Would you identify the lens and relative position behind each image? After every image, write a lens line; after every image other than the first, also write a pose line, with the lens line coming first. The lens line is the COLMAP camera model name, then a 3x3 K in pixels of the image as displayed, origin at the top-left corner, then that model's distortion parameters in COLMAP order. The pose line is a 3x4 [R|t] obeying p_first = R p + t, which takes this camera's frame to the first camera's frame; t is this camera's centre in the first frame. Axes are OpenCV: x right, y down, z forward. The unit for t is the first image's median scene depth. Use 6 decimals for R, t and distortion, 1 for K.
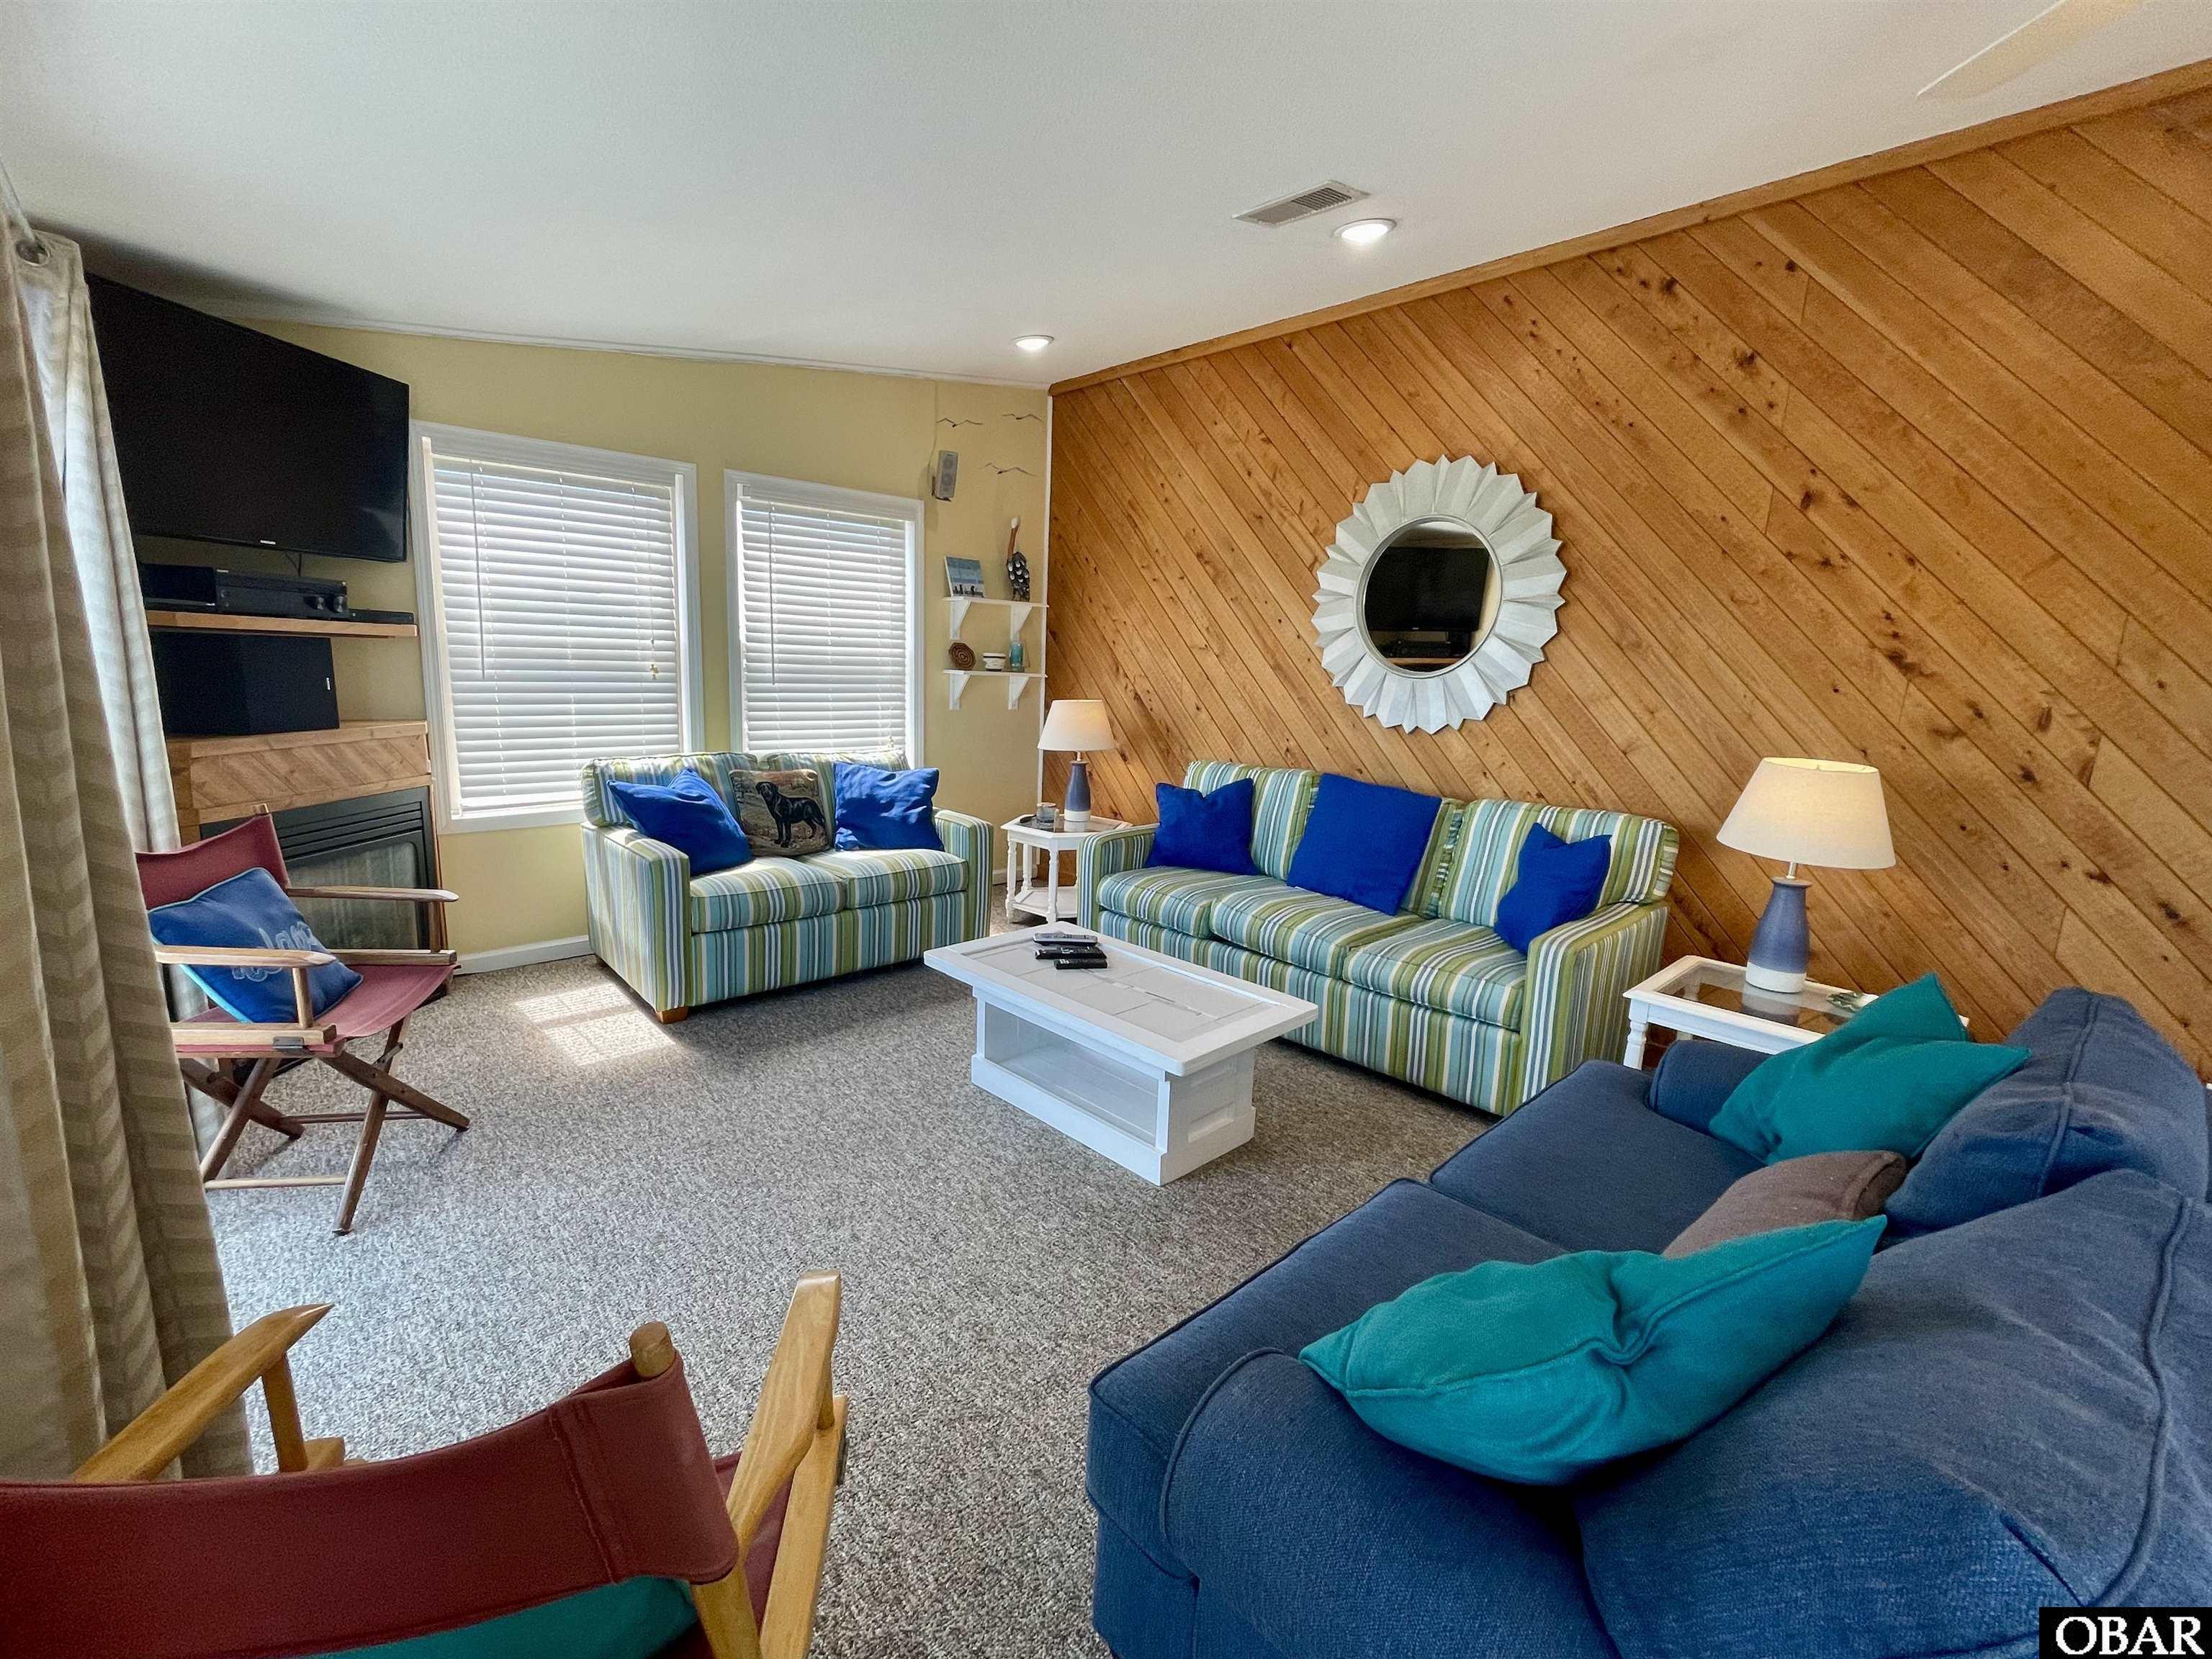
lens RADIAL K [[931.0, 0, 1103.4], [0, 931.0, 825.9], [0, 0, 1]] dist [-0.002747, -0.000948]
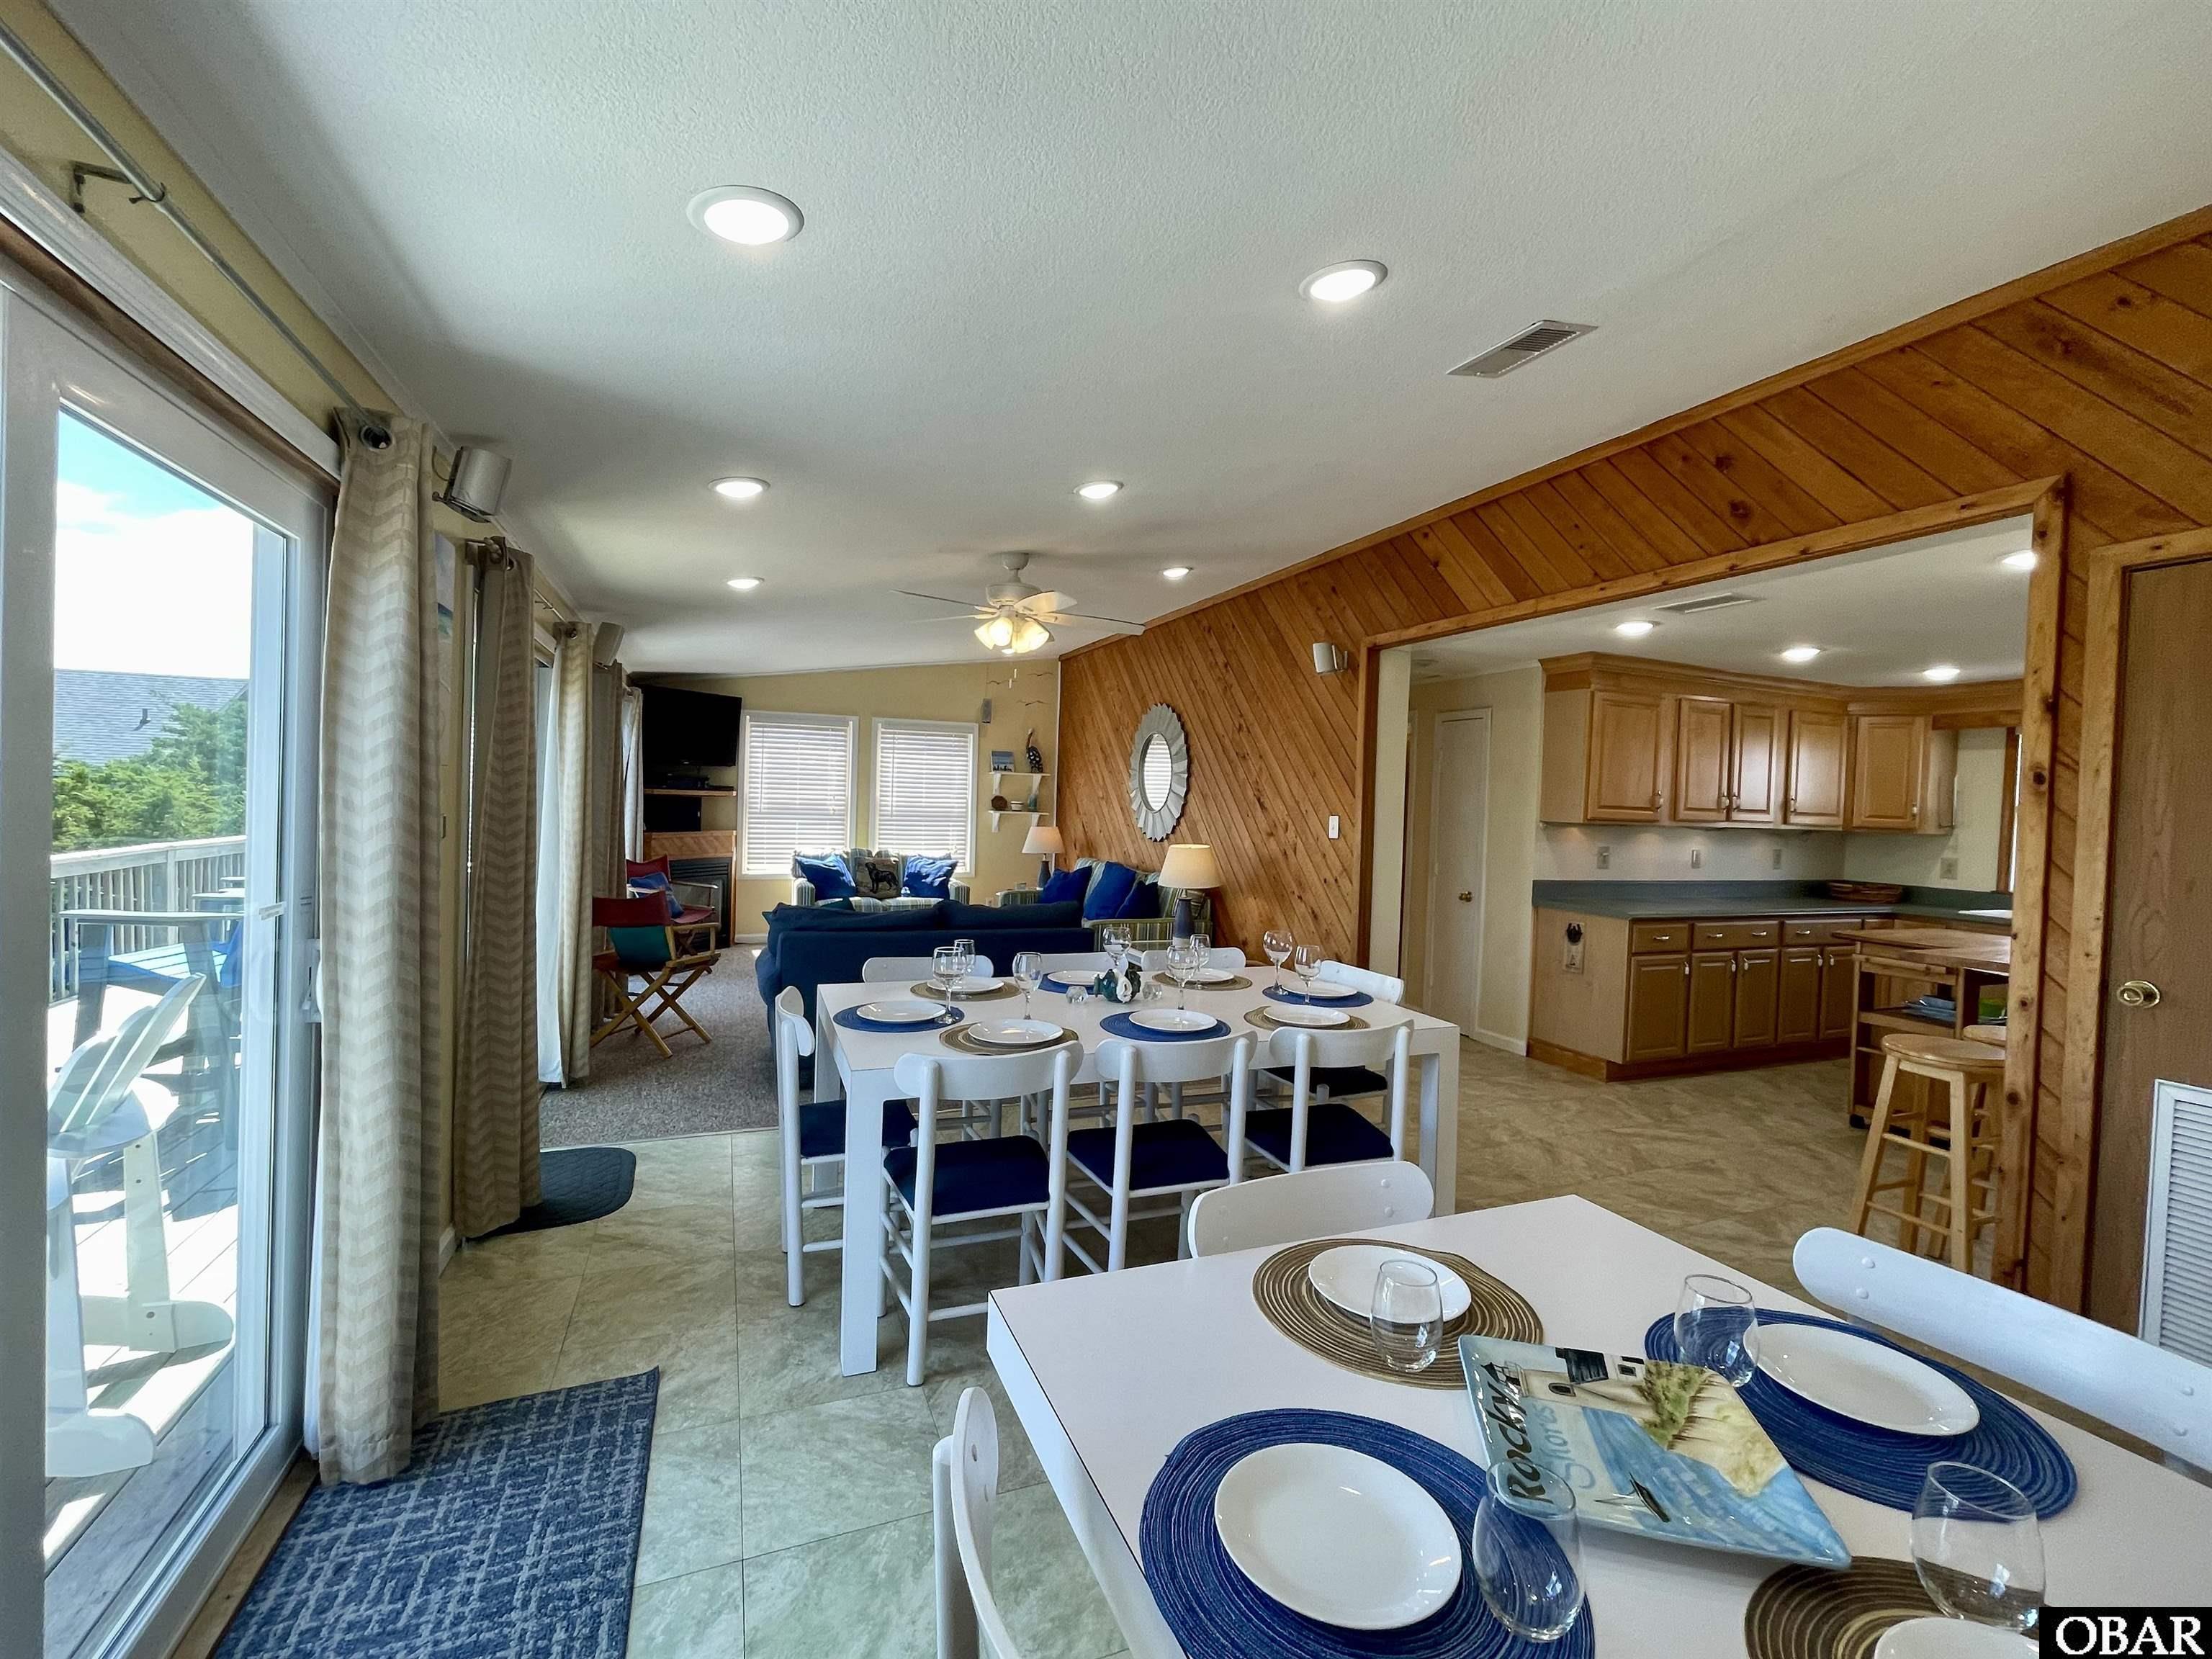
lens RADIAL K [[931.0, 0, 1114.9], [0, 931.0, 823.4], [0, 0, 1]] dist [-0.002747, -0.000948]
pose [[0.934526, 0.002117, -0.355888, 0.910540], [-0.059809, 0.986695, -0.151184, 0.151875], [0.350833, 0.162570, 0.922218, -0.765184]]
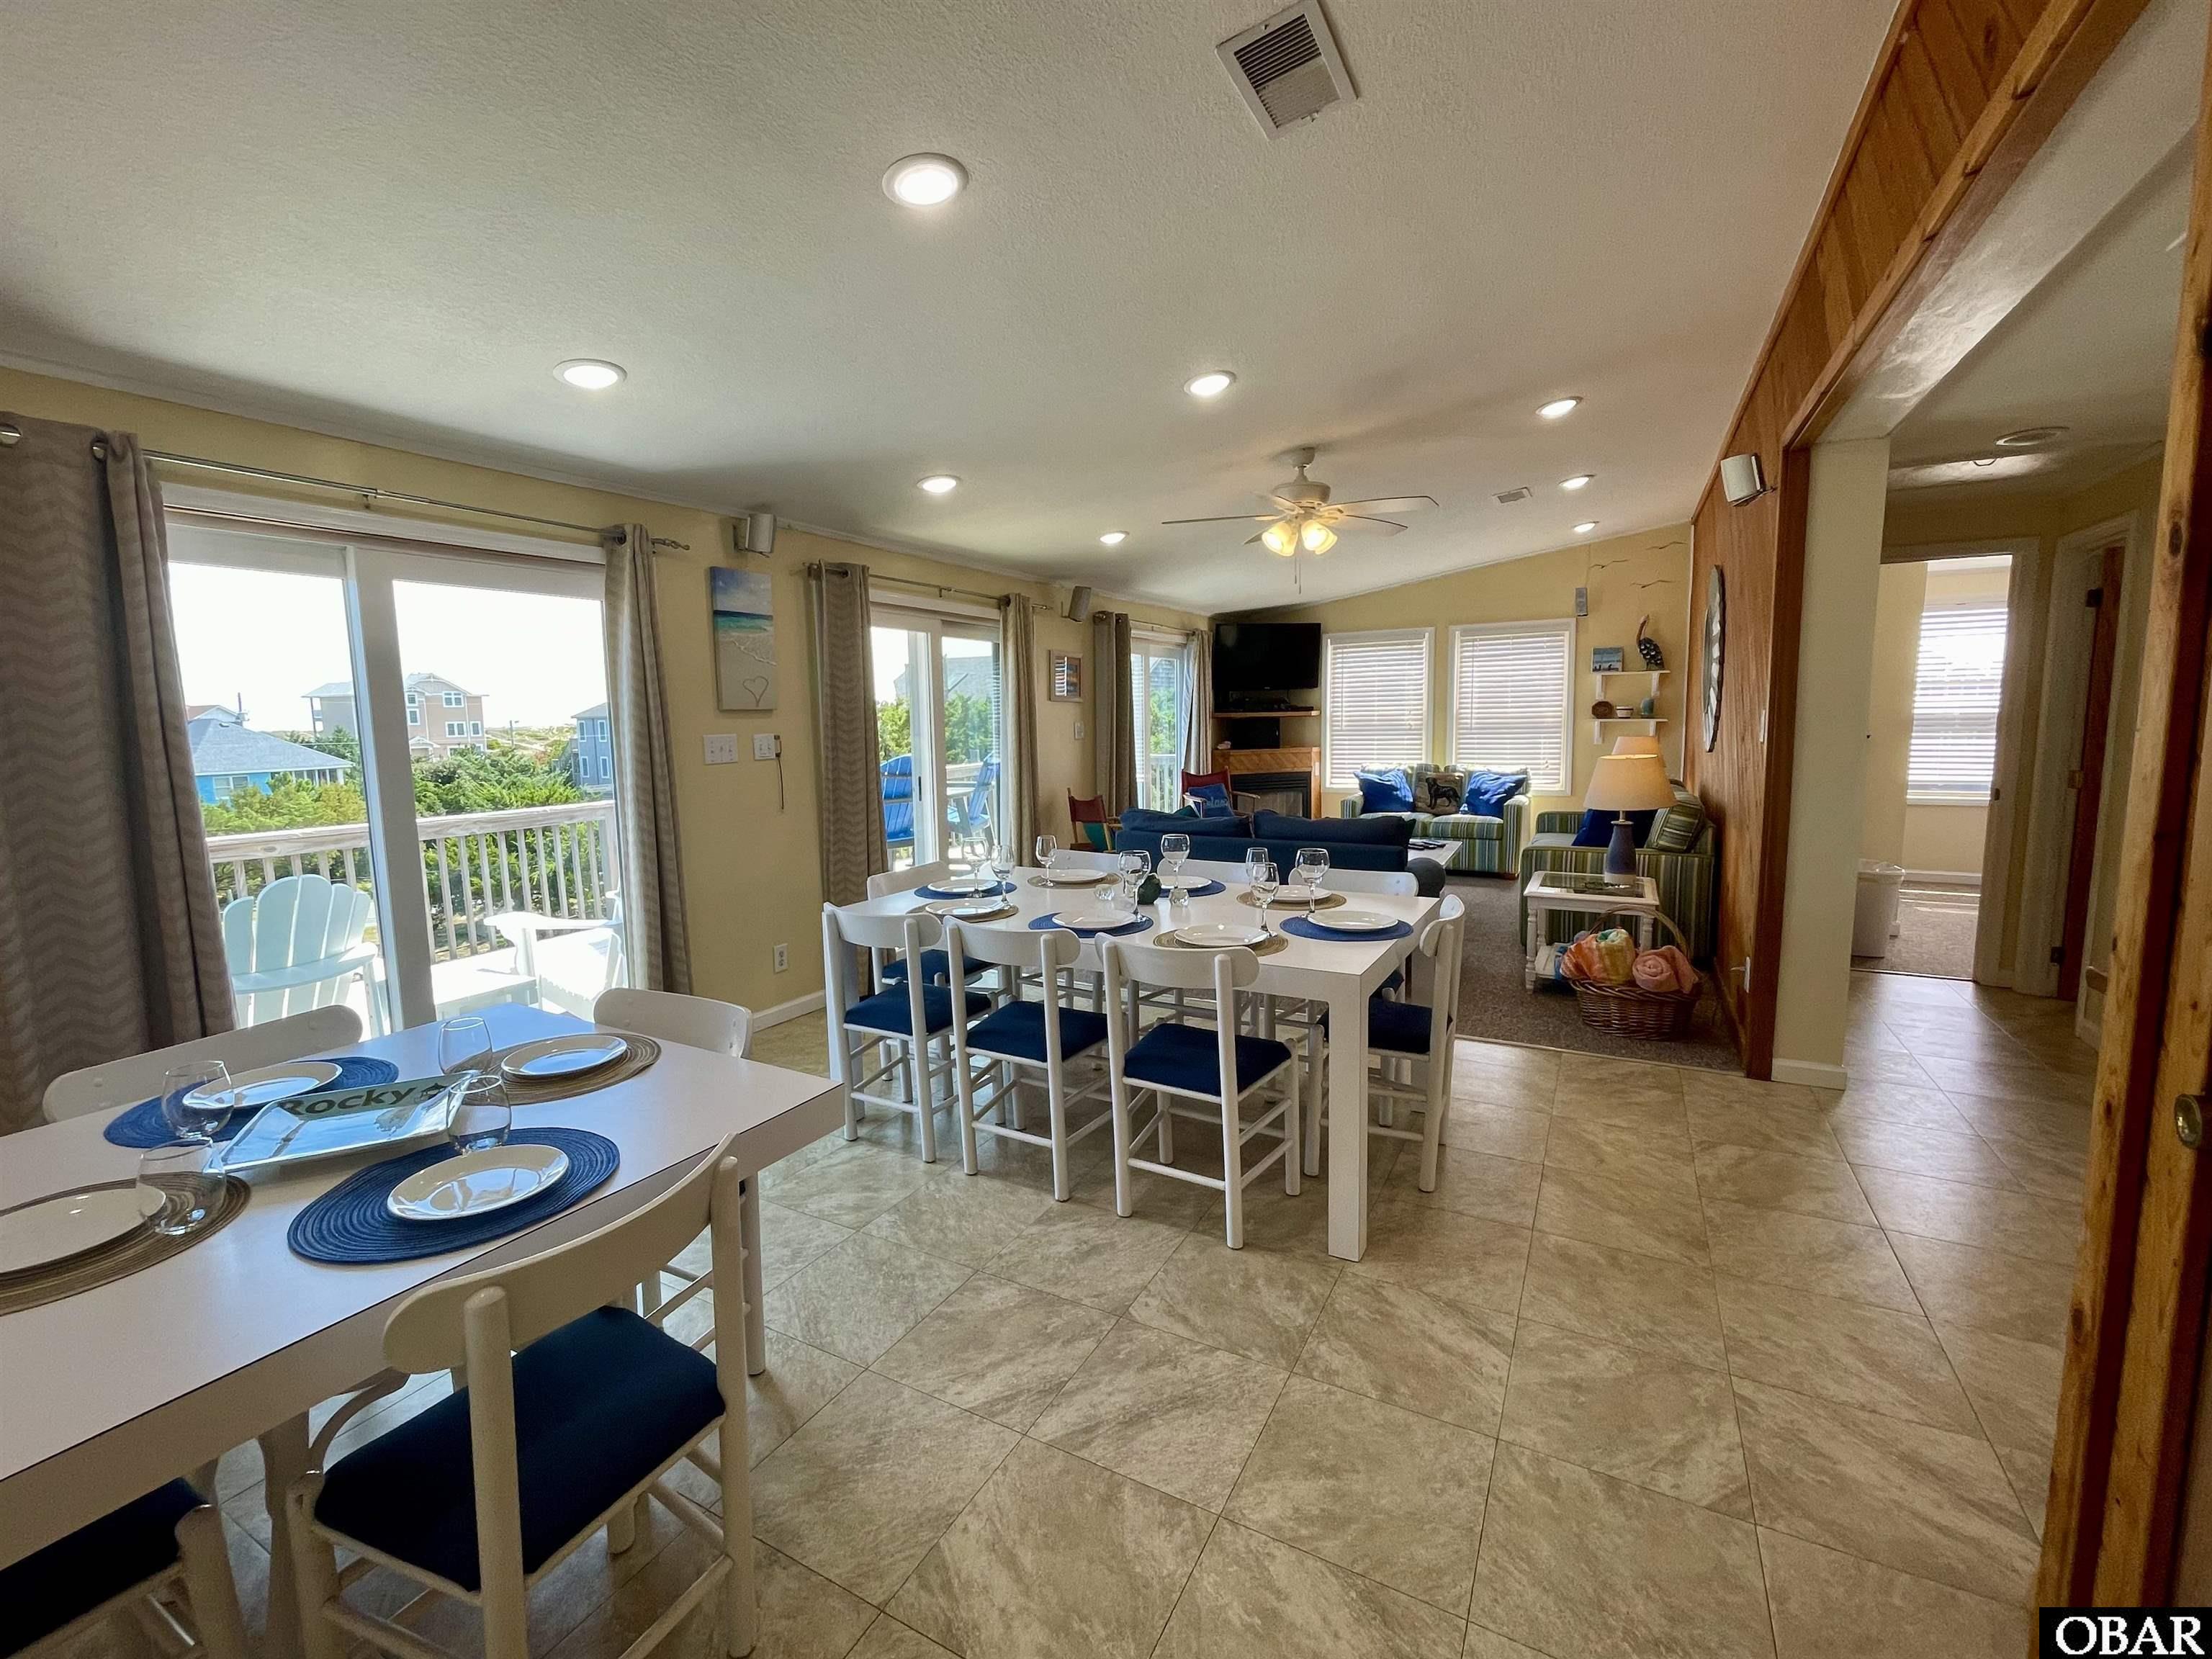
lens RADIAL K [[931.0, 0, 1093.8], [0, 931.0, 822.0], [0, 0, 1]] dist [-0.002747, -0.000948]
pose [[0.296179, 0.067097, -0.952773, 1.393381], [-0.136014, 0.990326, 0.027460, 0.095735], [0.945398, 0.121457, 0.302440, -0.314379]]
